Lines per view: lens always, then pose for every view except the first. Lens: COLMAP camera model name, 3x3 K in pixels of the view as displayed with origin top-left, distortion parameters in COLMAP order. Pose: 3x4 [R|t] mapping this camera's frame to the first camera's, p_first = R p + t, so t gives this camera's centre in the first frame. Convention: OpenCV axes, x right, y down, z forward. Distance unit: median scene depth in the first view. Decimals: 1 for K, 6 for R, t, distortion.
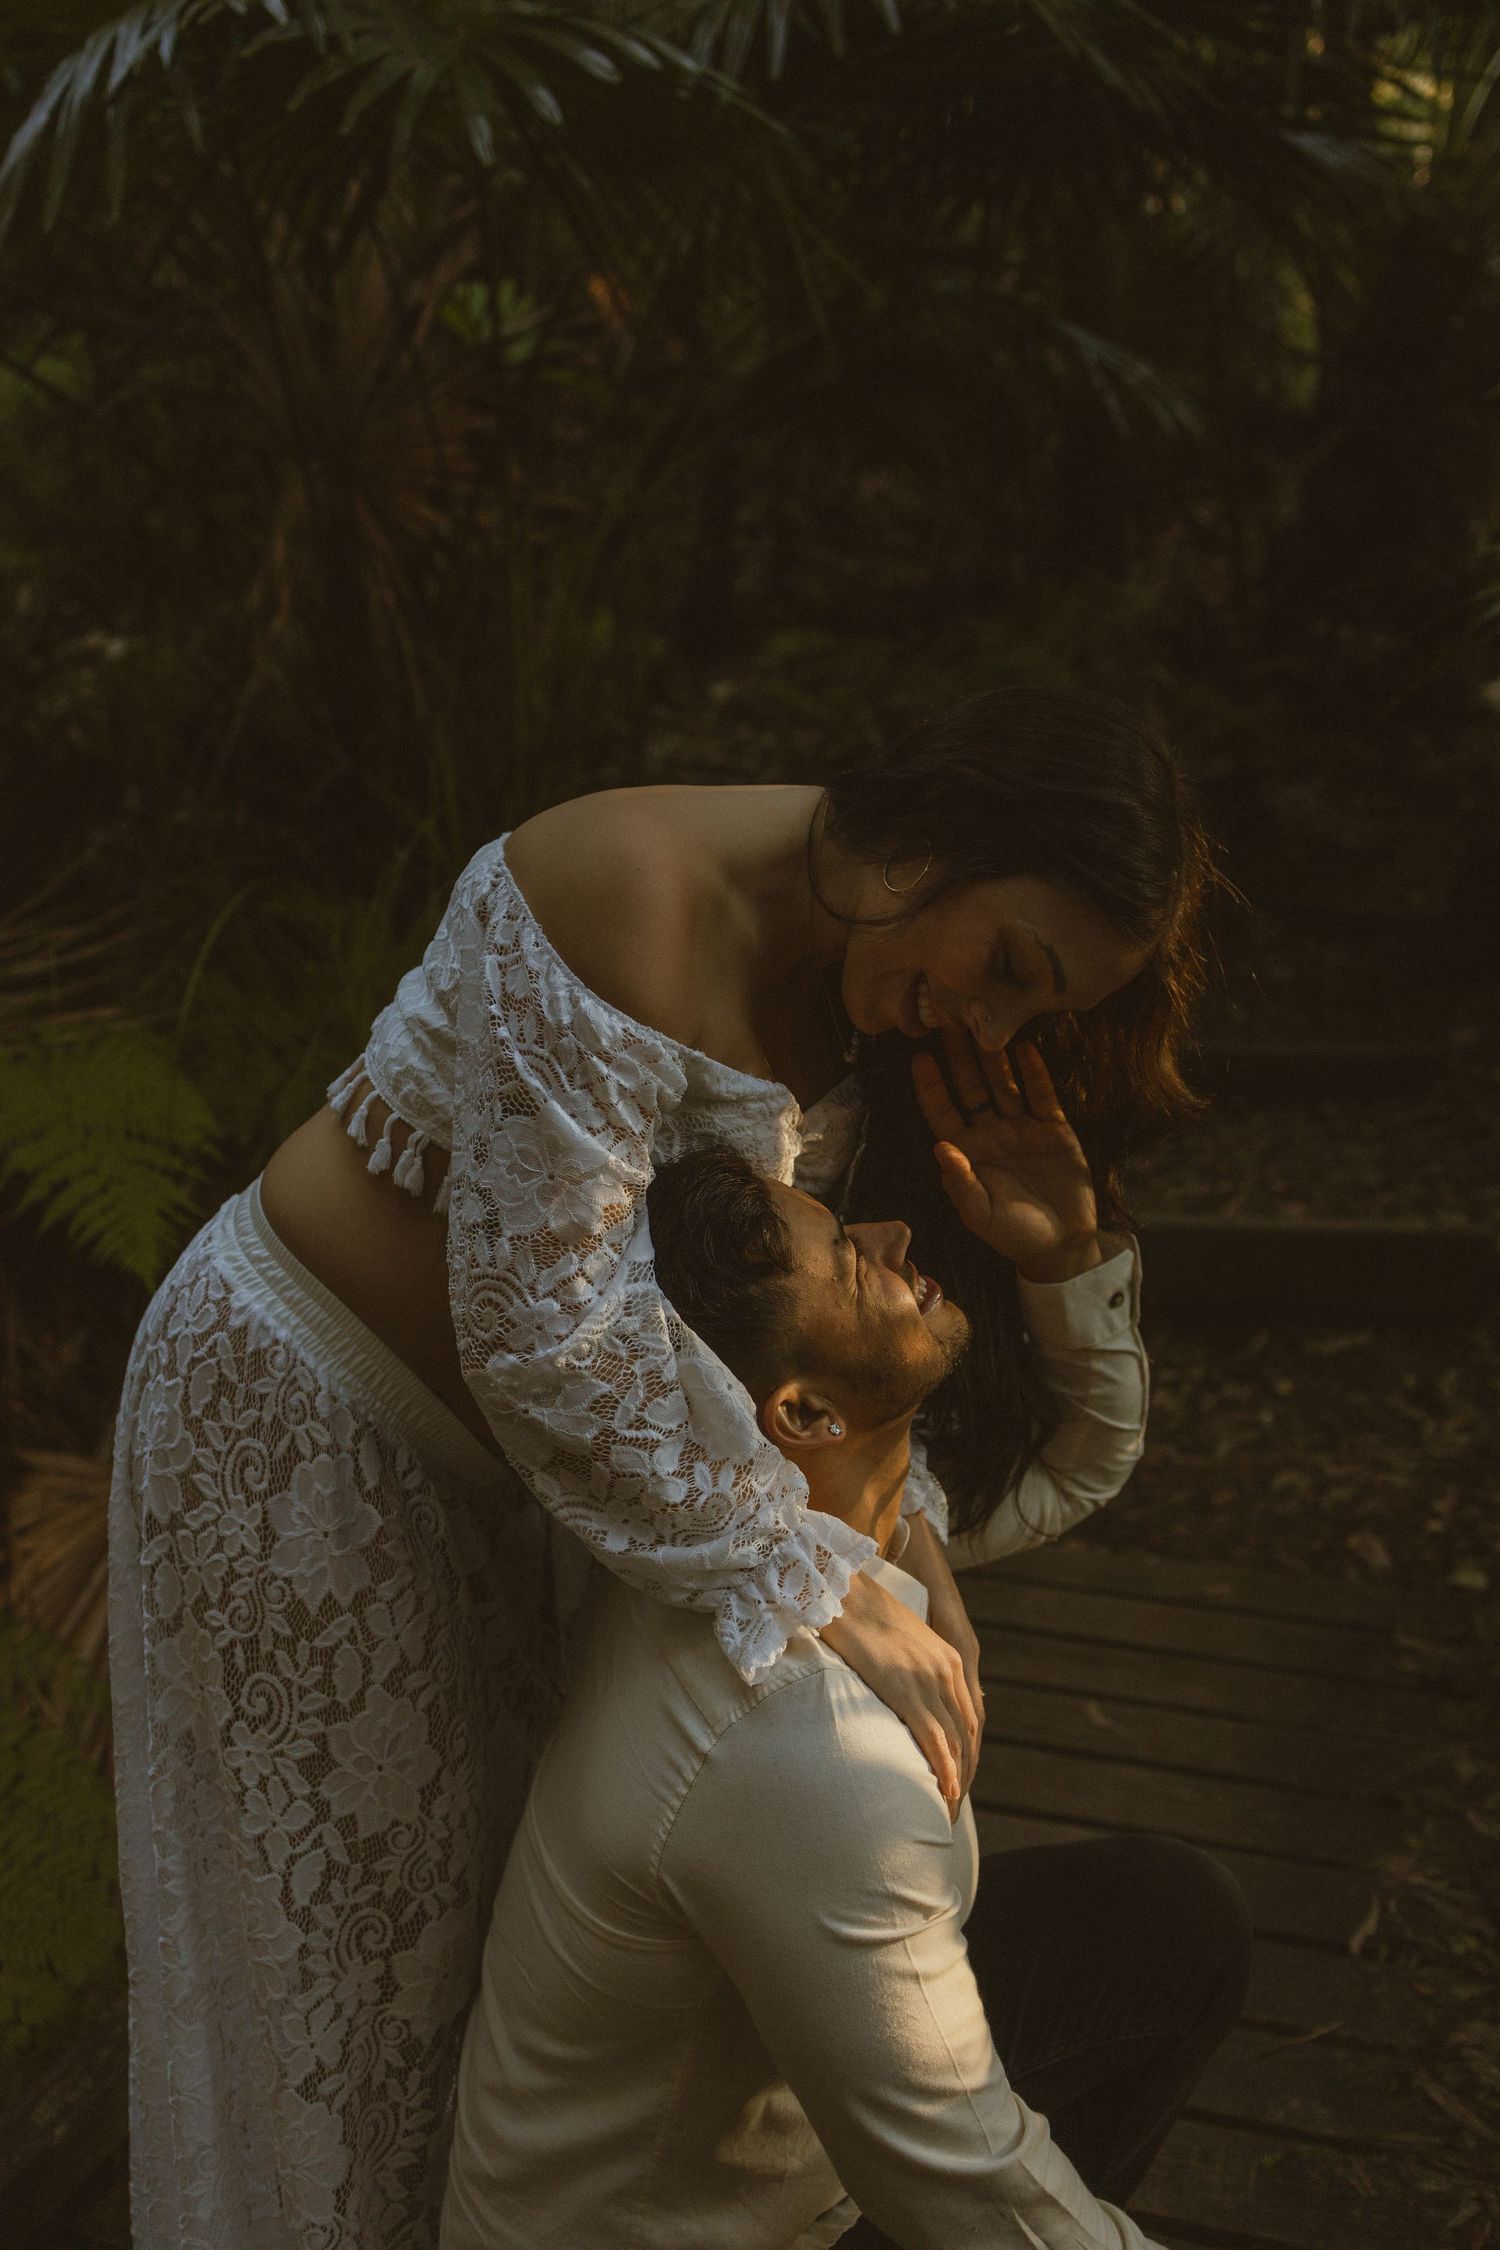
lens RADIAL K [[2256.2, 0, 751.4], [0, 2256.2, 1115.9], [0, 0, 1]] dist [0.011695, 0.016643]
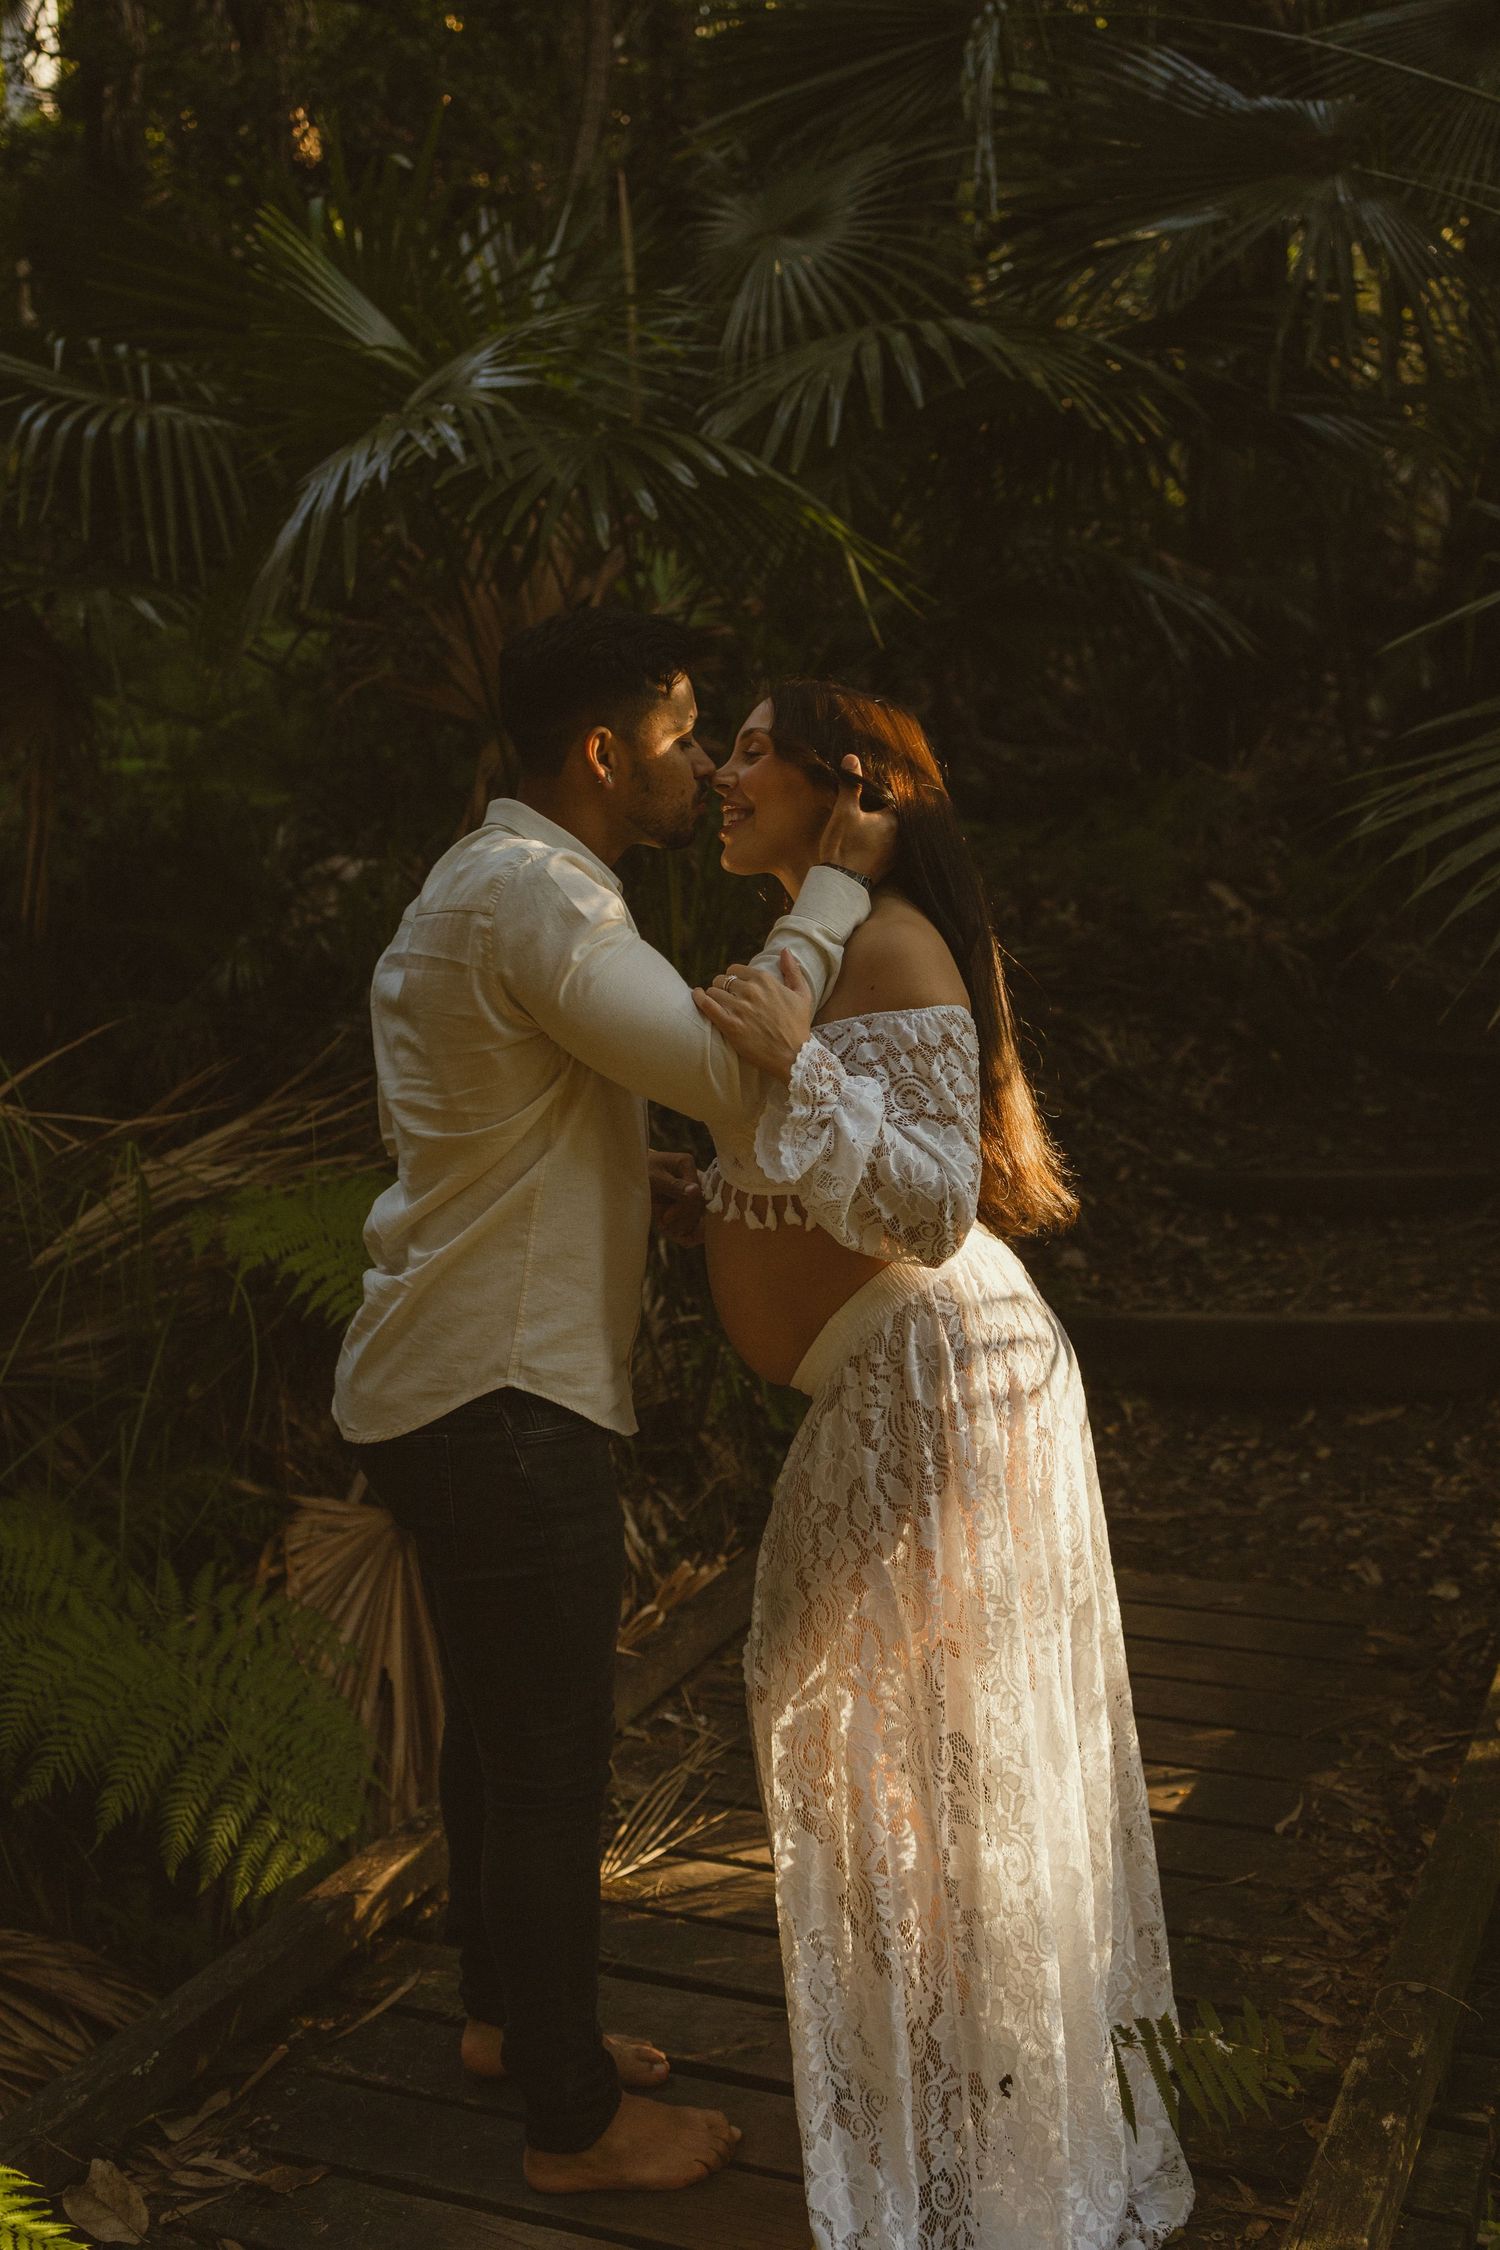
lens RADIAL K [[2247.5, 0, 752.6], [0, 2247.5, 1122.2], [0, 0, 1]] dist [0.018522, 0.001579]
pose [[0.994436, -0.032782, -0.100110, 0.083135], [0.025681, 0.997116, -0.071414, 0.031800], [0.102162, 0.068446, 0.992410, -0.292454]]
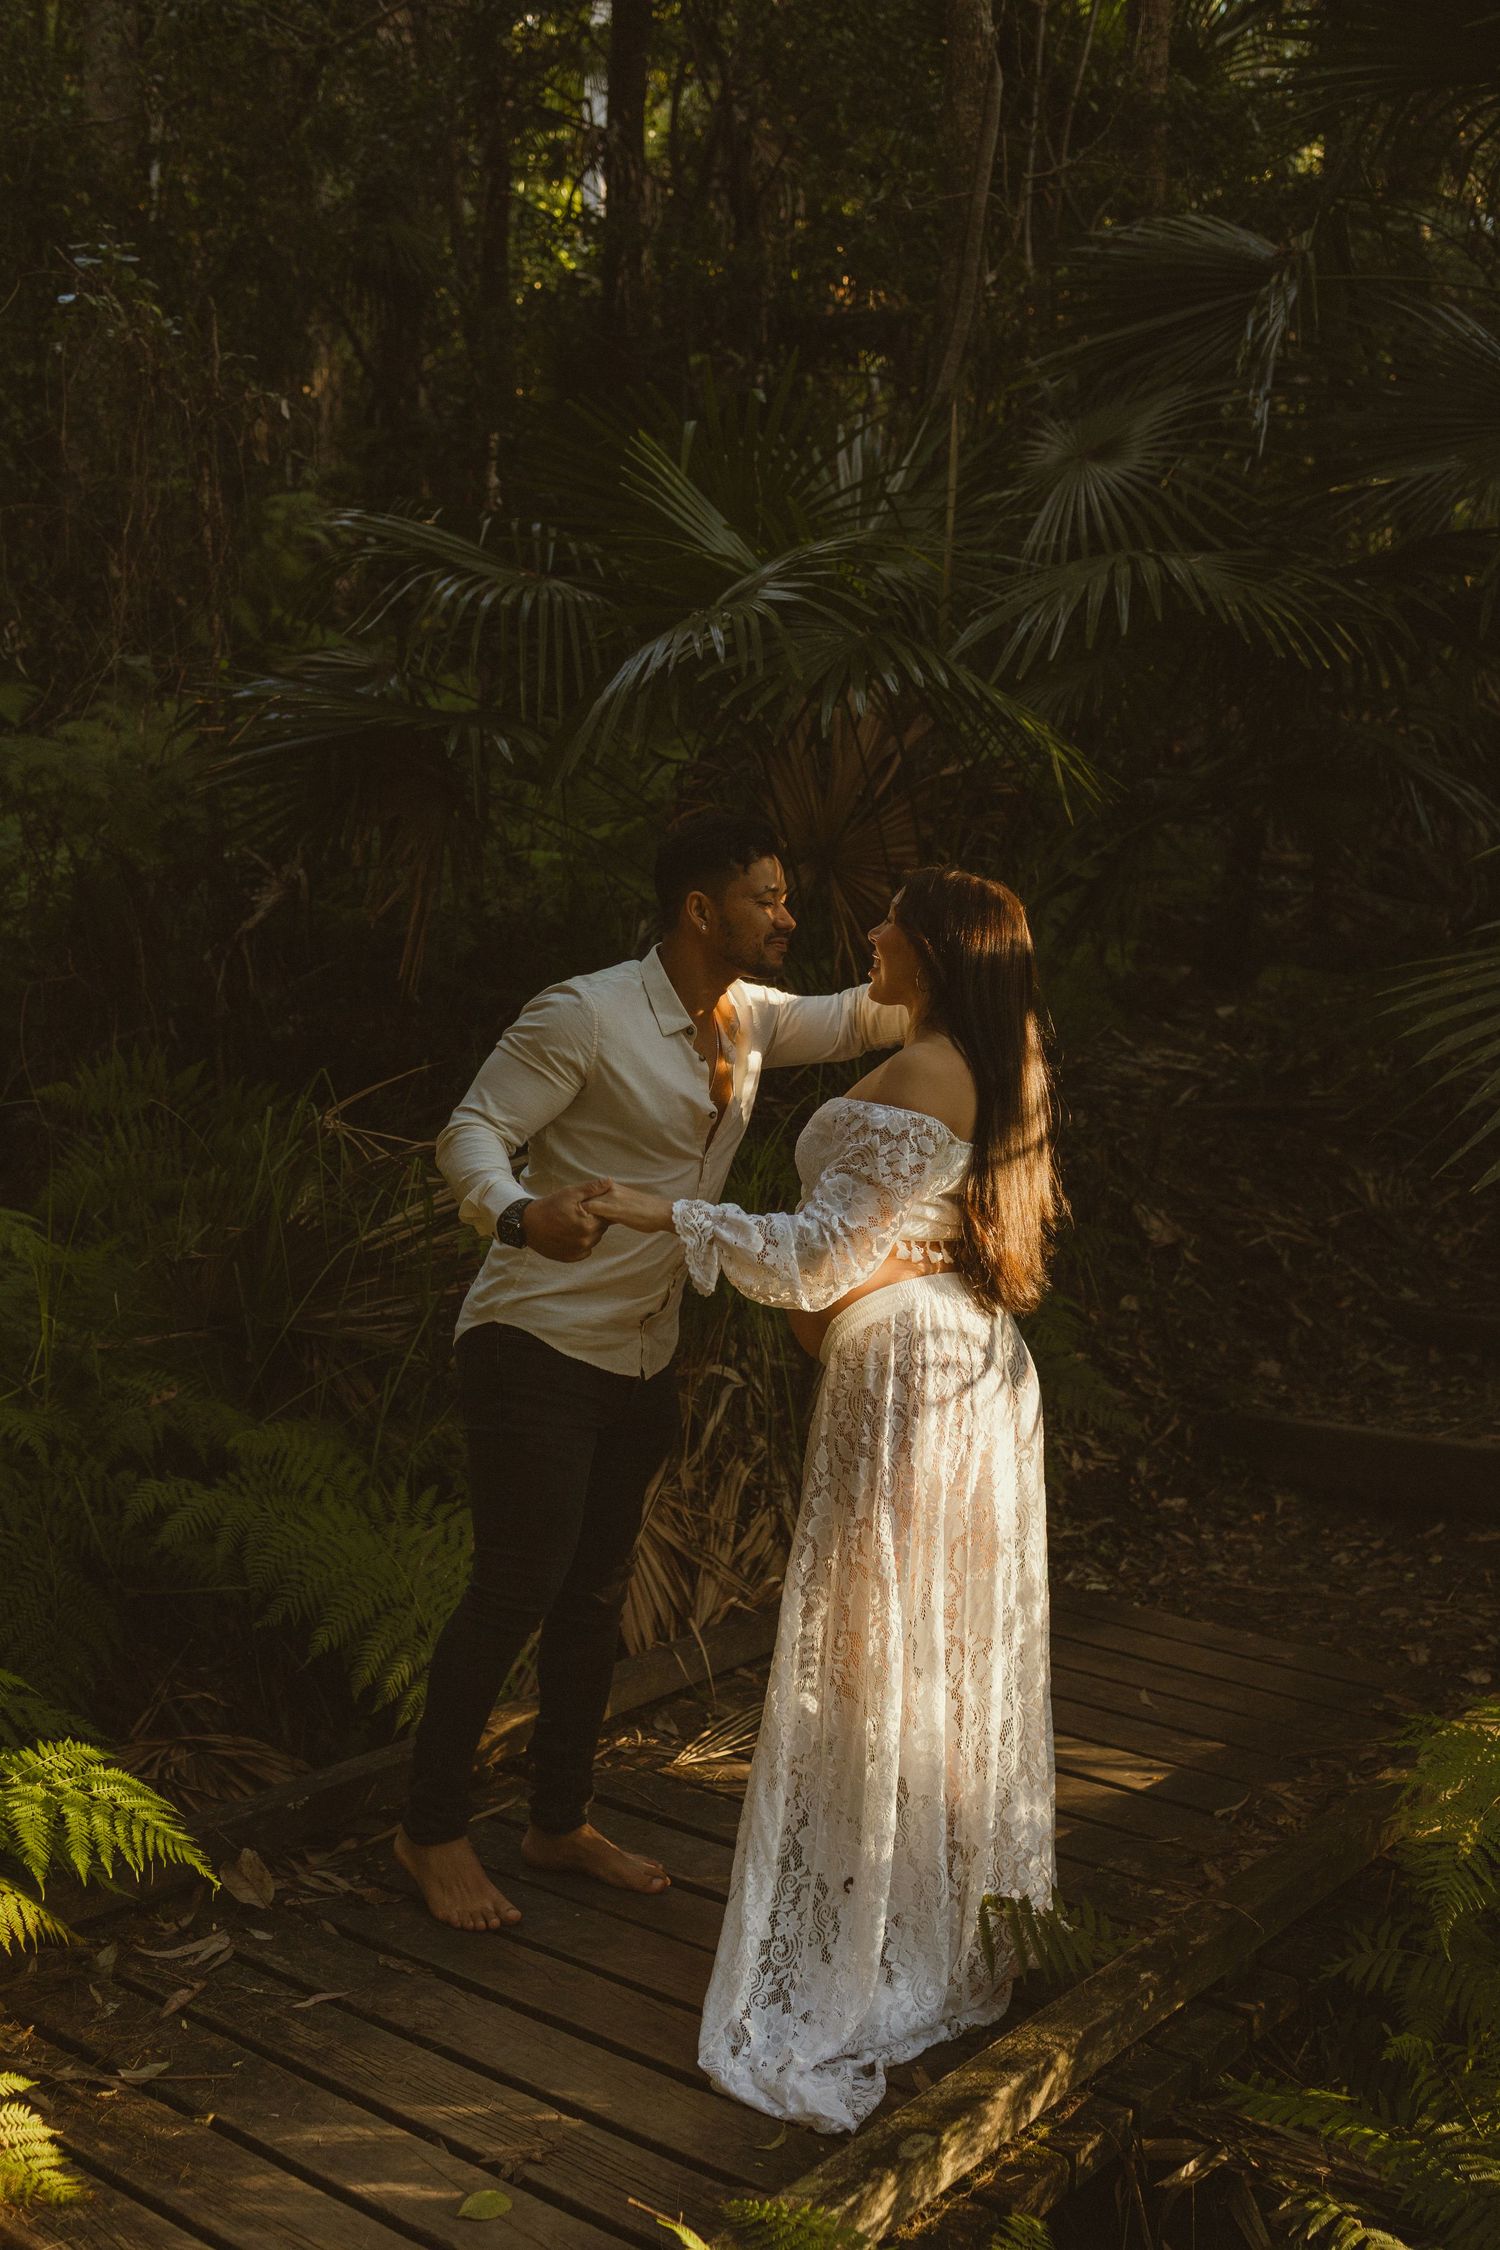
lens RADIAL K [[2248.7, 0, 750.0], [0, 2248.7, 1125.0], [0, 0, 1]] dist [0.024790, 0.008100]
pose [[0.951196, 0.066198, -0.301403, 0.316878], [-0.102775, 0.988917, -0.107151, 0.068713], [0.290969, 0.132898, 0.947457, -0.547248]]
